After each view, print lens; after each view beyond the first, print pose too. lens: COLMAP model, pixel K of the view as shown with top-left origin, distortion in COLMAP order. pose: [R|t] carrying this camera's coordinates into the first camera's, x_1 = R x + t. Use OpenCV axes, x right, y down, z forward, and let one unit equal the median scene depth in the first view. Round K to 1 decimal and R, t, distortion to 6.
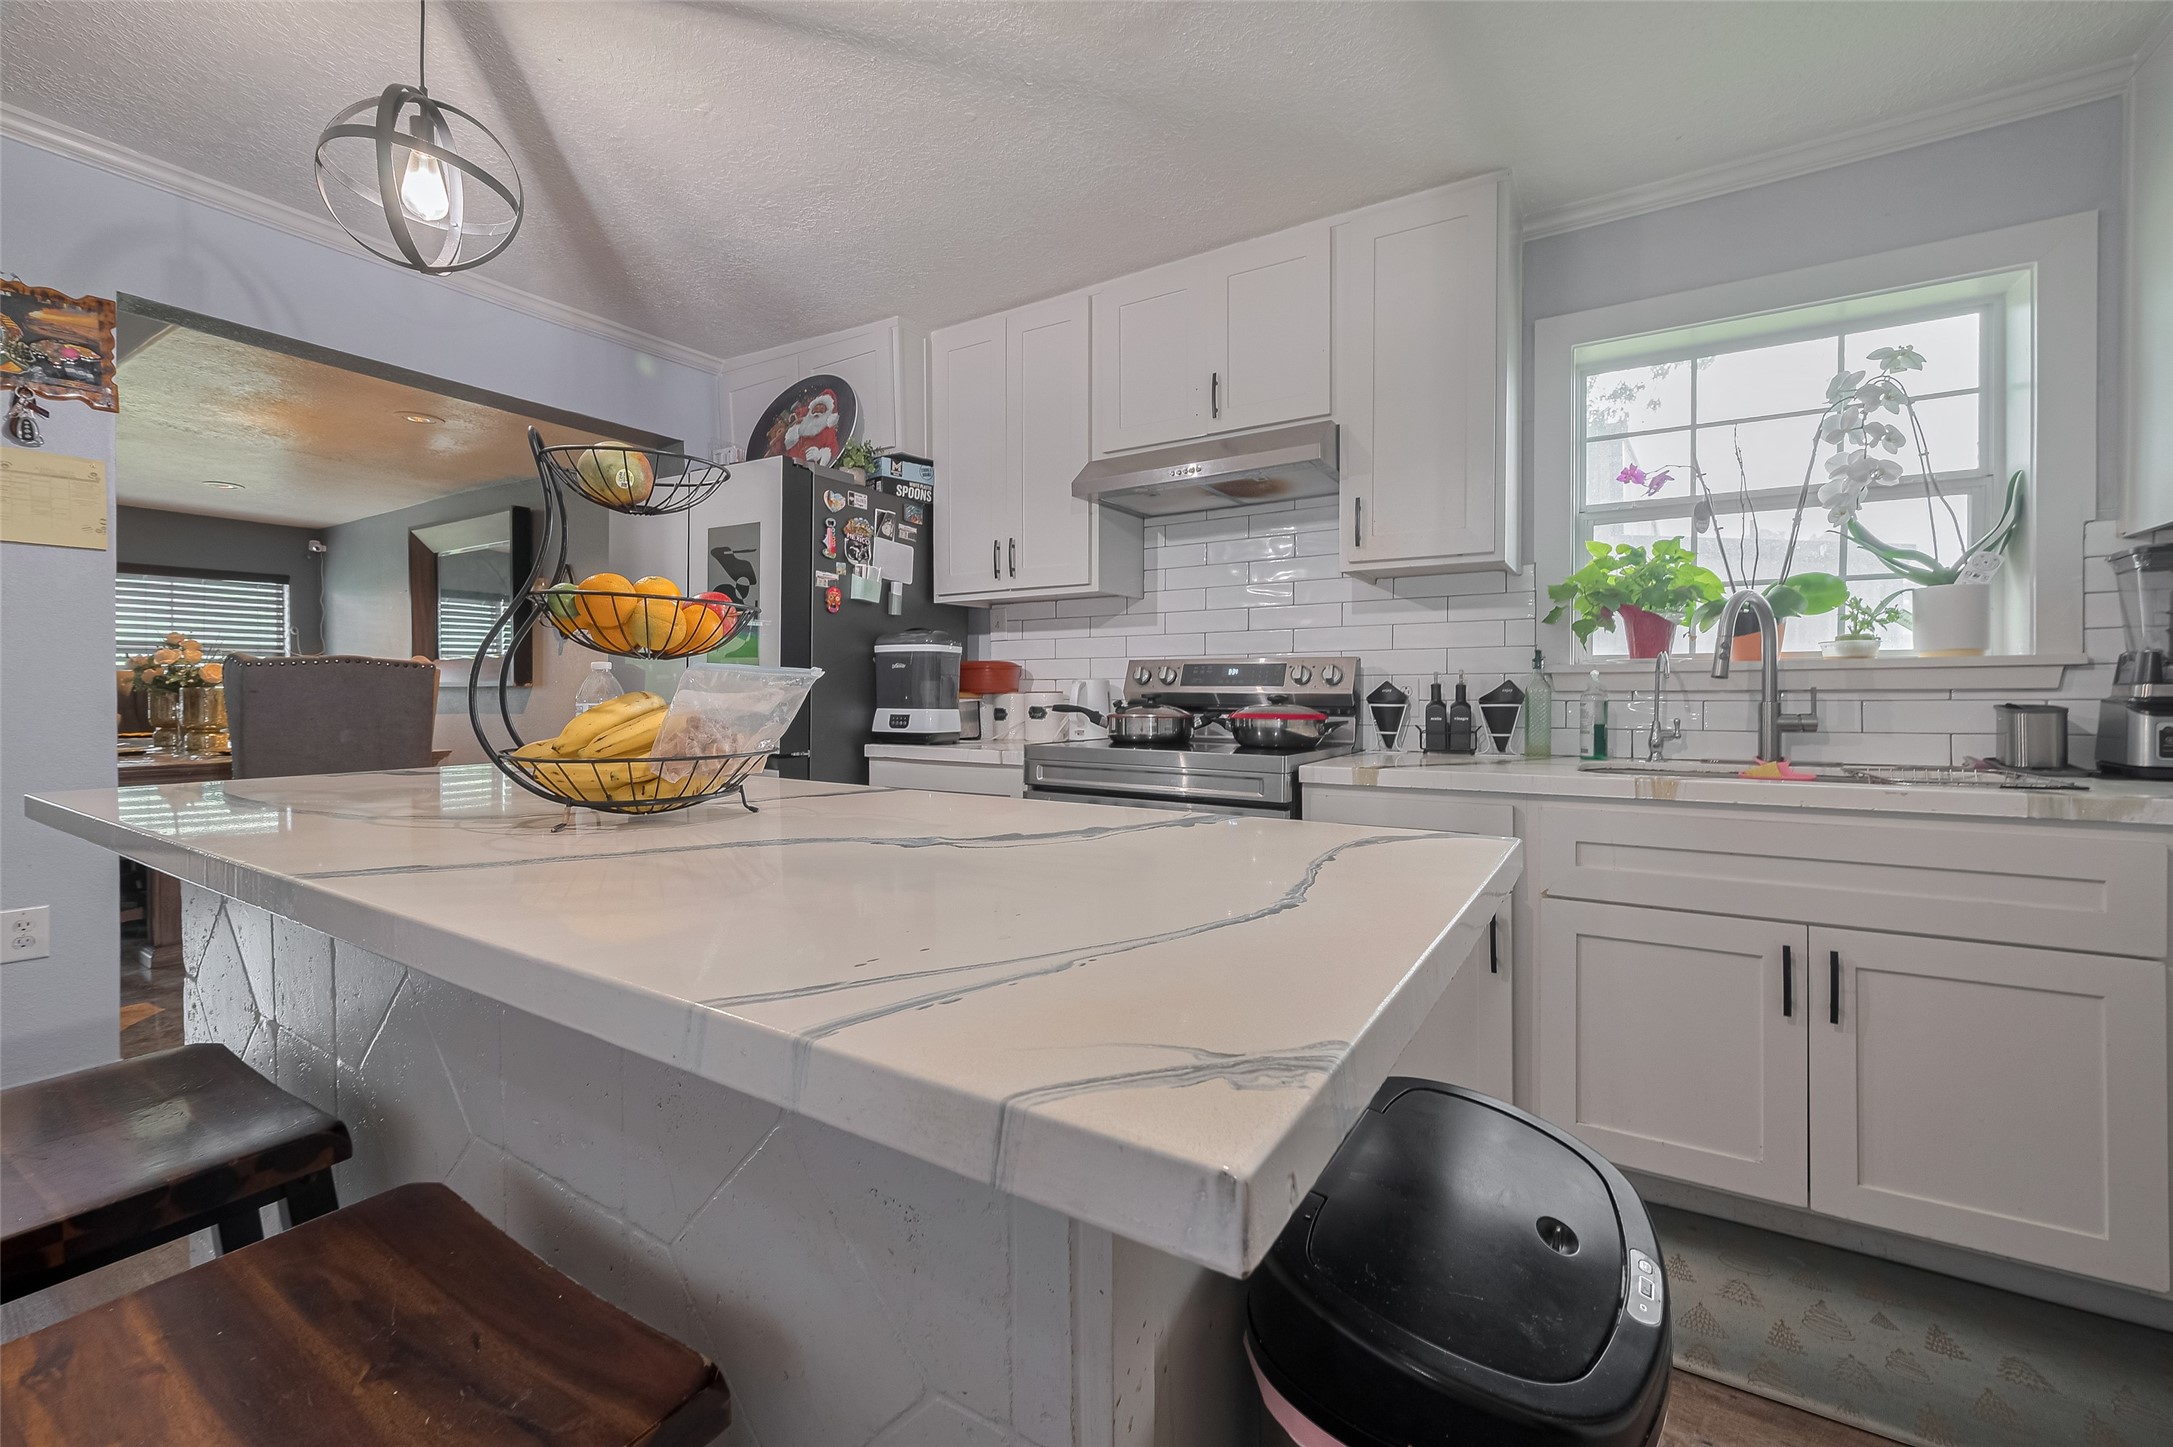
lens RADIAL K [[870.6, 0, 1089.4], [0, 870.6, 720.7], [0, 0, 1]] dist [-0.001076, -0.000012]
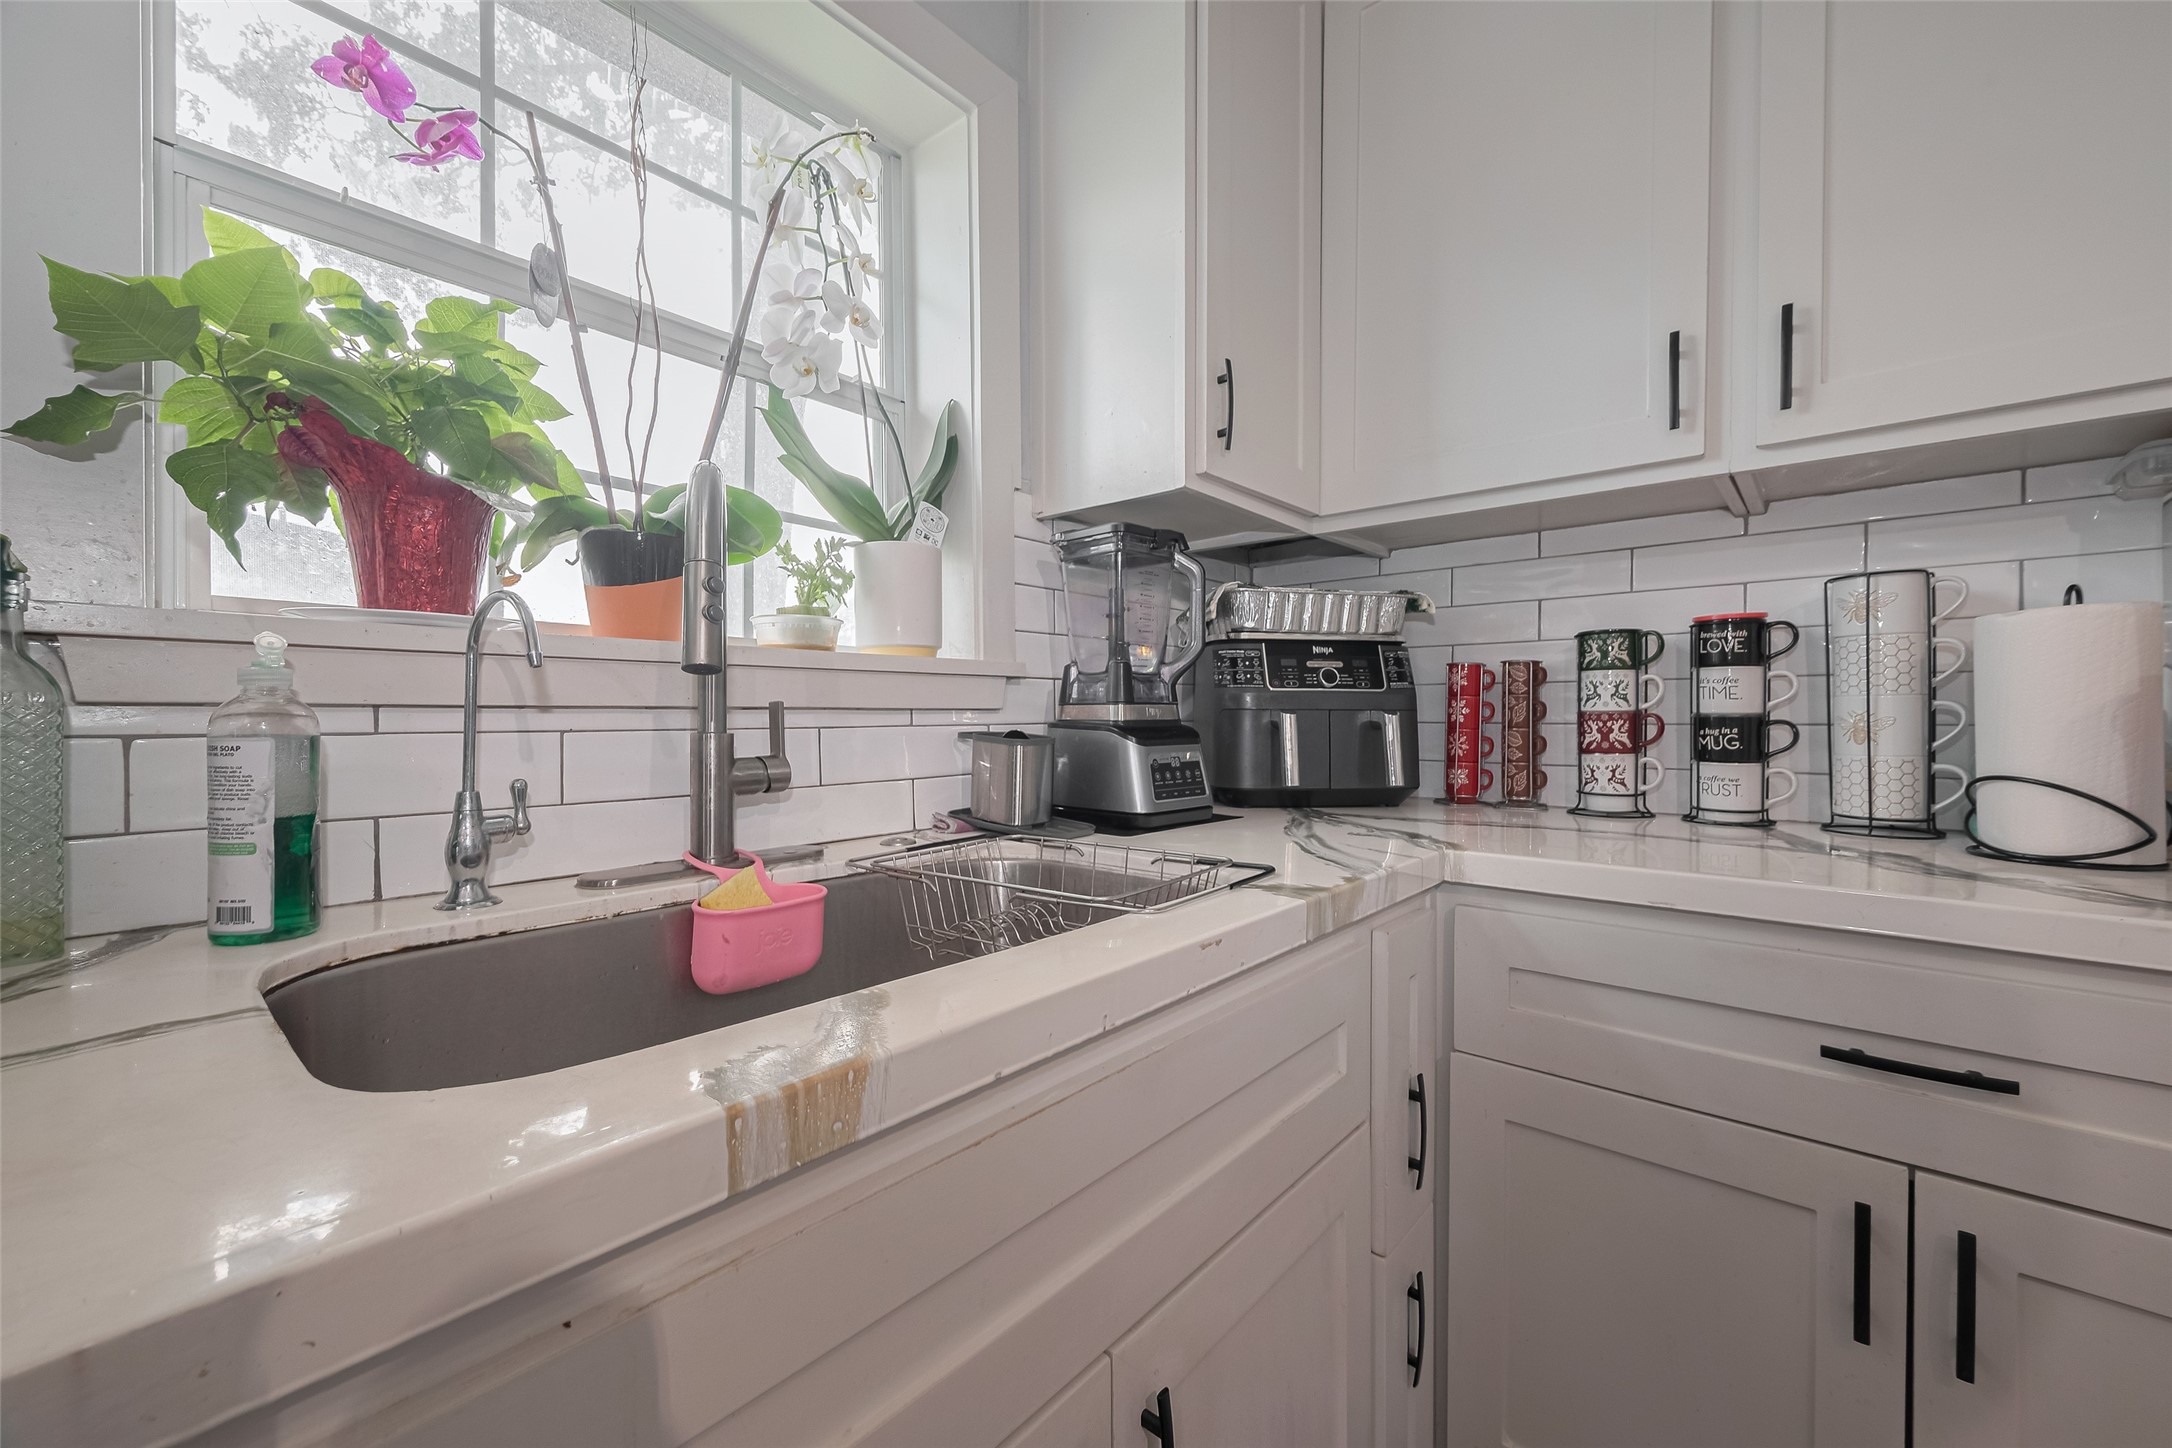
lens RADIAL K [[870.2, 0, 1088.9], [0, 870.2, 721.2], [0, 0, 1]] dist [-0.001076, -0.000012]
pose [[0.152408, -0.007884, 0.988286, 0.353140], [0.020181, 0.999785, 0.004864, -0.025026], [-0.988112, 0.019204, 0.152534, 0.721924]]
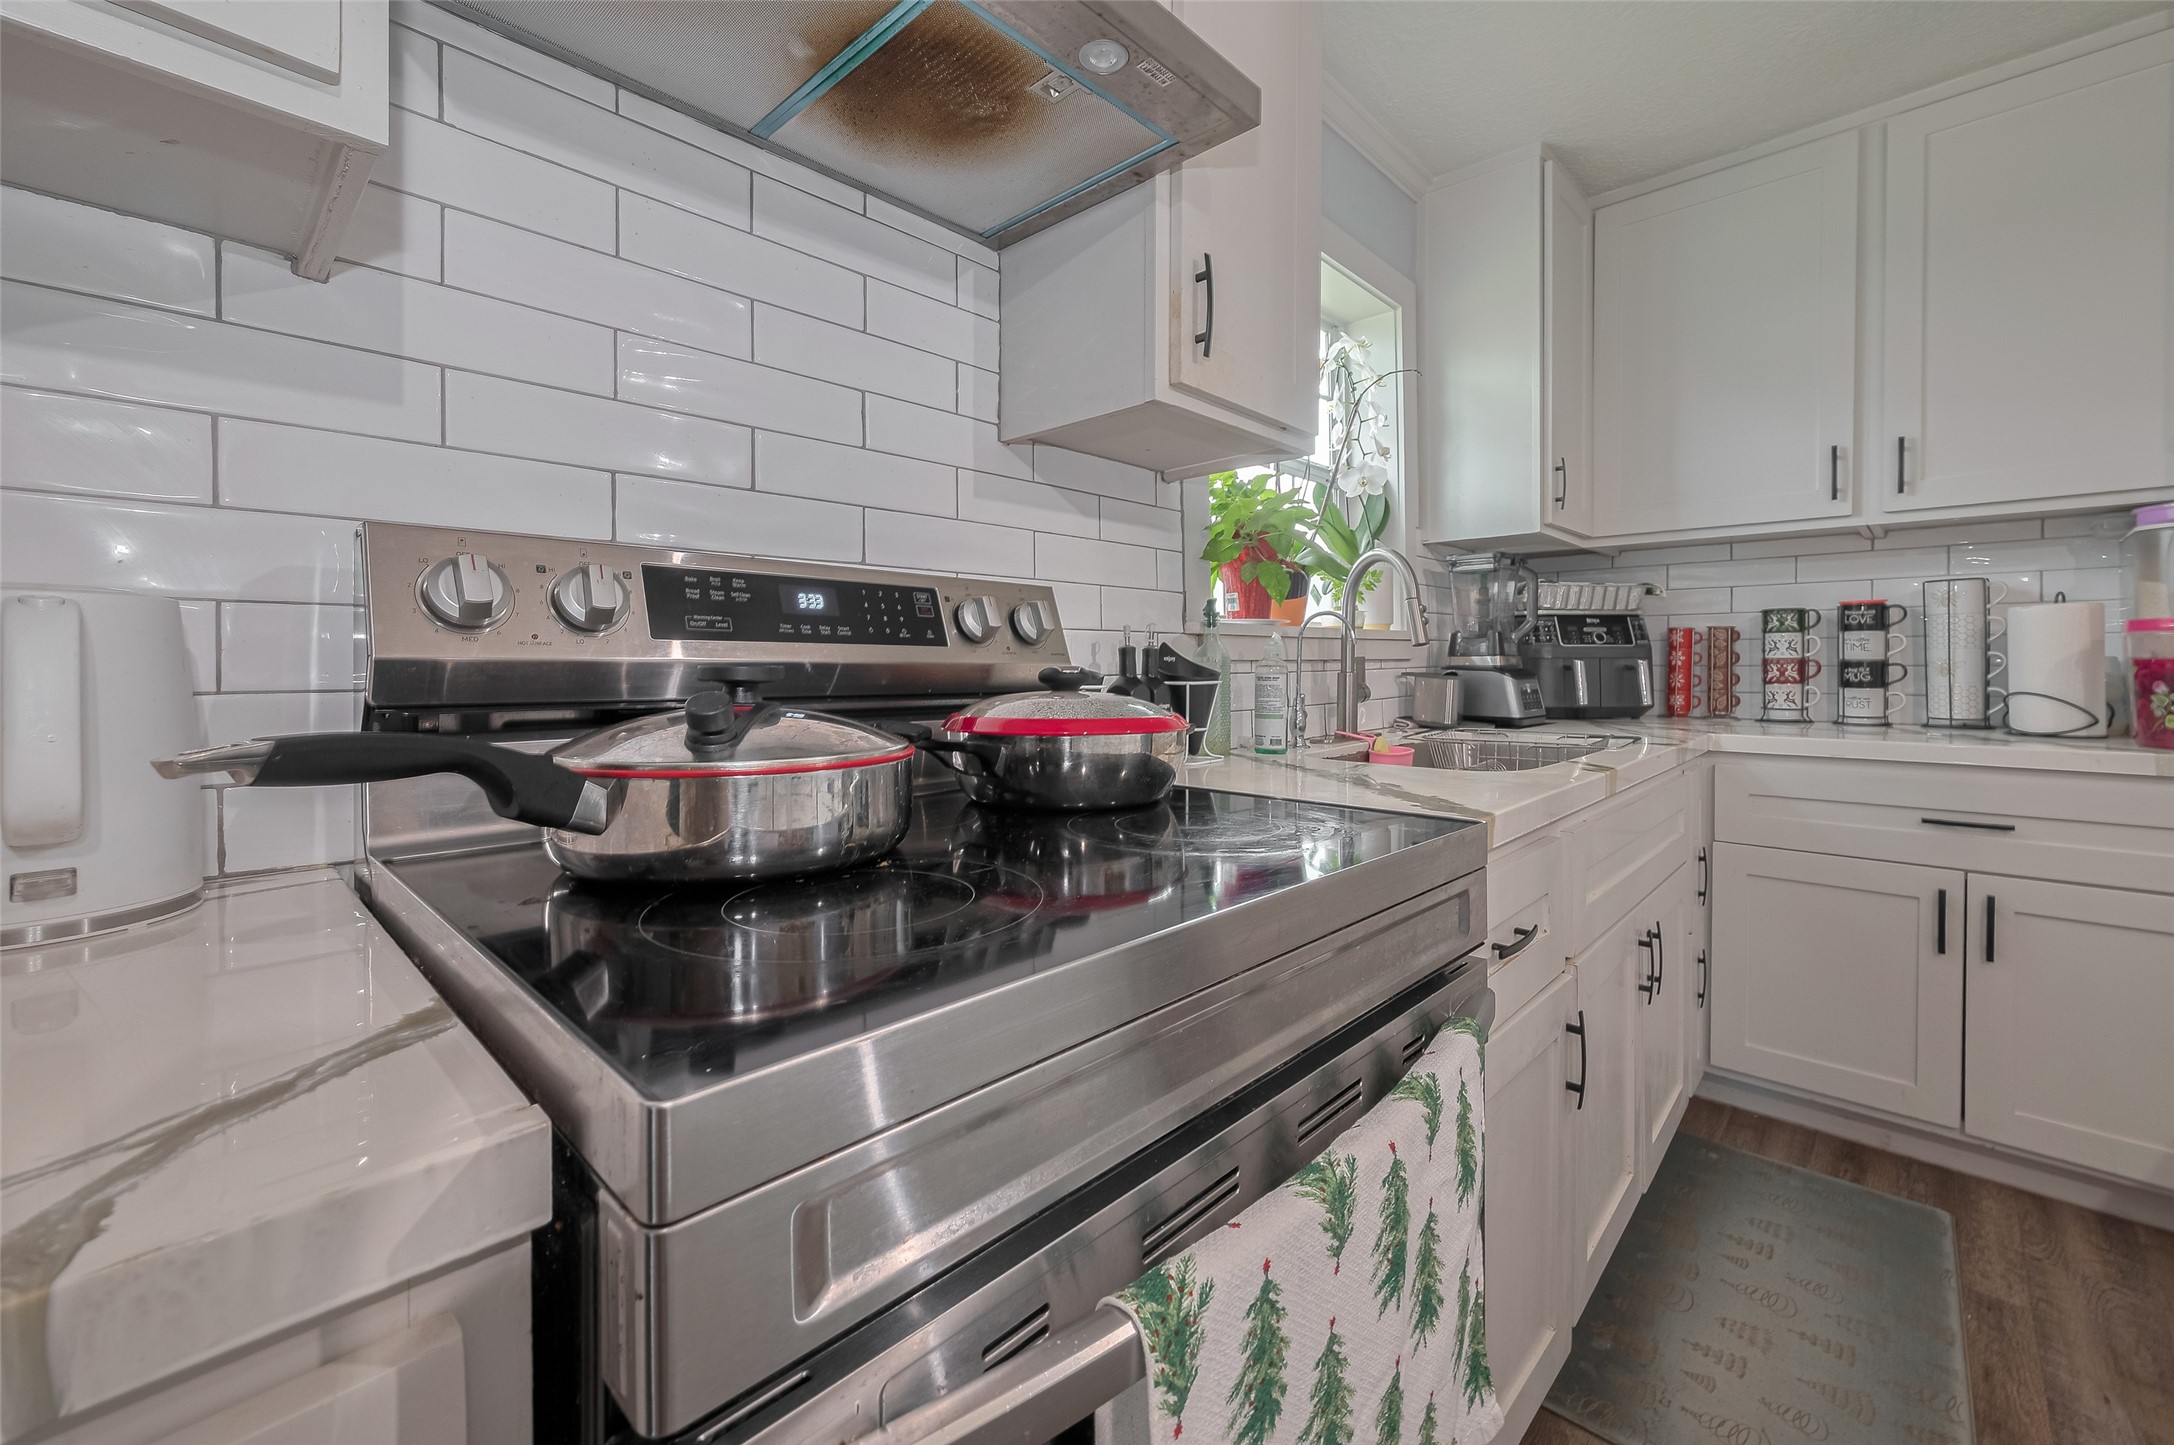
lens RADIAL K [[879.9, 0, 1088.0], [0, 879.9, 670.6], [0, 0, 1]] dist [-0.001118, -0.000565]
pose [[0.208826, -0.013535, 0.977859, -0.197130], [0.025597, 0.999637, 0.008371, -0.037492], [-0.977618, 0.023282, 0.209097, 1.059086]]
